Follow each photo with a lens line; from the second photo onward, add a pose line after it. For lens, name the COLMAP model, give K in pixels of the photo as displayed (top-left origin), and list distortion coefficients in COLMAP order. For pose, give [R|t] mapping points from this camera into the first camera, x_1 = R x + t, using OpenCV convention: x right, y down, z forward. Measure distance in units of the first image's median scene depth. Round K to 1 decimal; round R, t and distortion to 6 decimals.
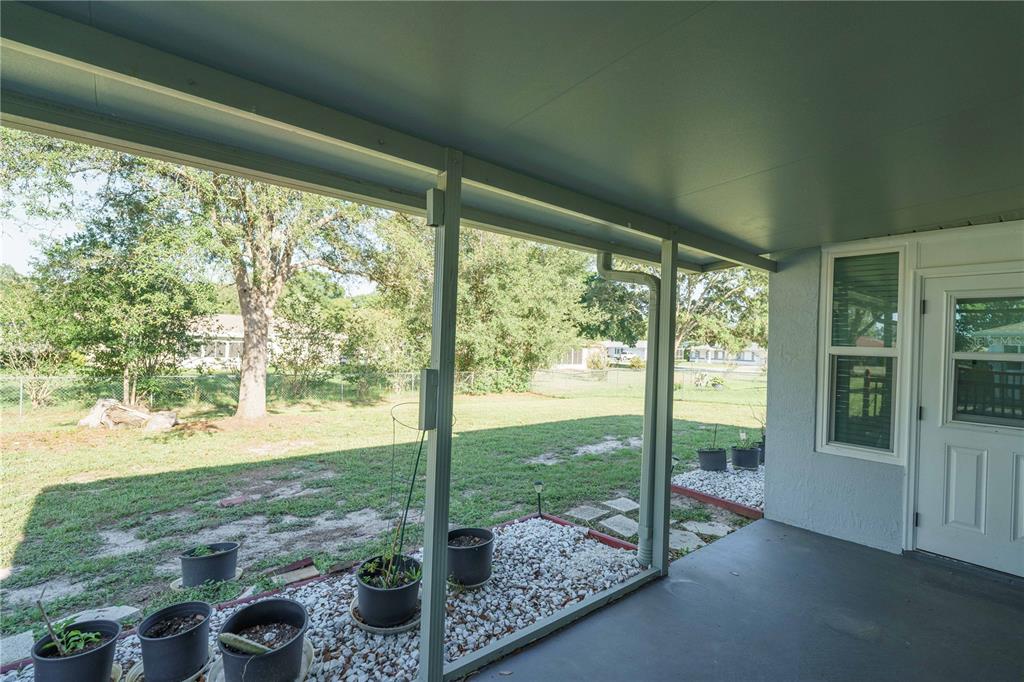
lens RADIAL K [[488.8, 0, 514.0], [0, 488.8, 341.1], [0, 0, 1]] dist [0.002219, -0.003821]
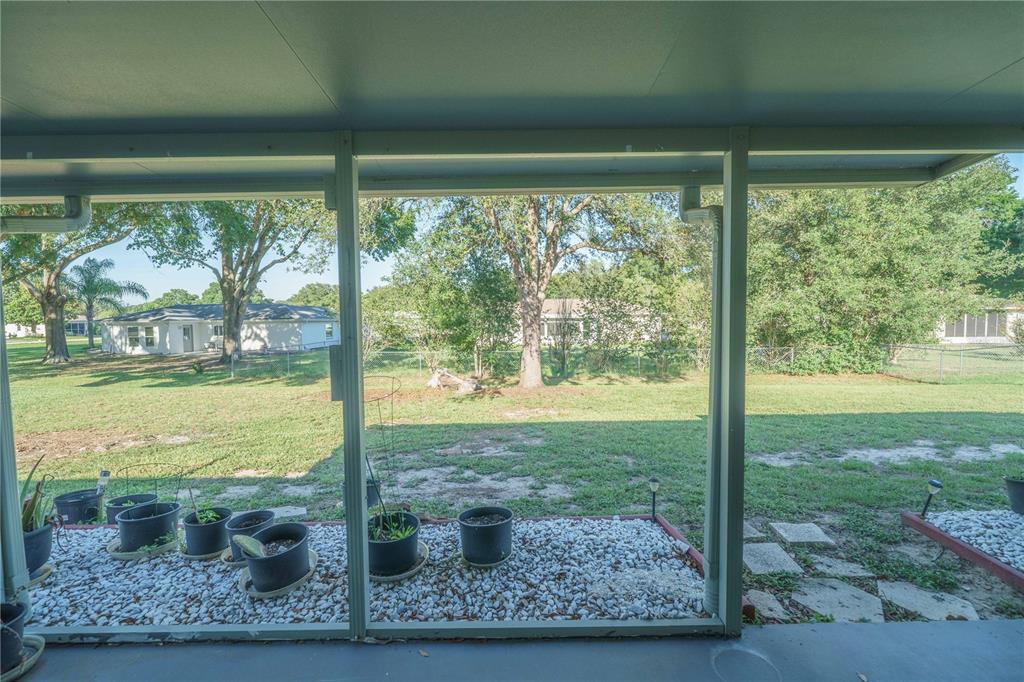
lens RADIAL K [[488.8, 0, 532.1], [0, 488.8, 345.3], [0, 0, 1]] dist [0.002219, -0.003821]
pose [[0.756237, -0.004651, -0.654282, 0.250865], [0.042367, 0.998224, 0.041873, 0.009093], [0.652925, -0.059386, 0.755091, 0.138223]]
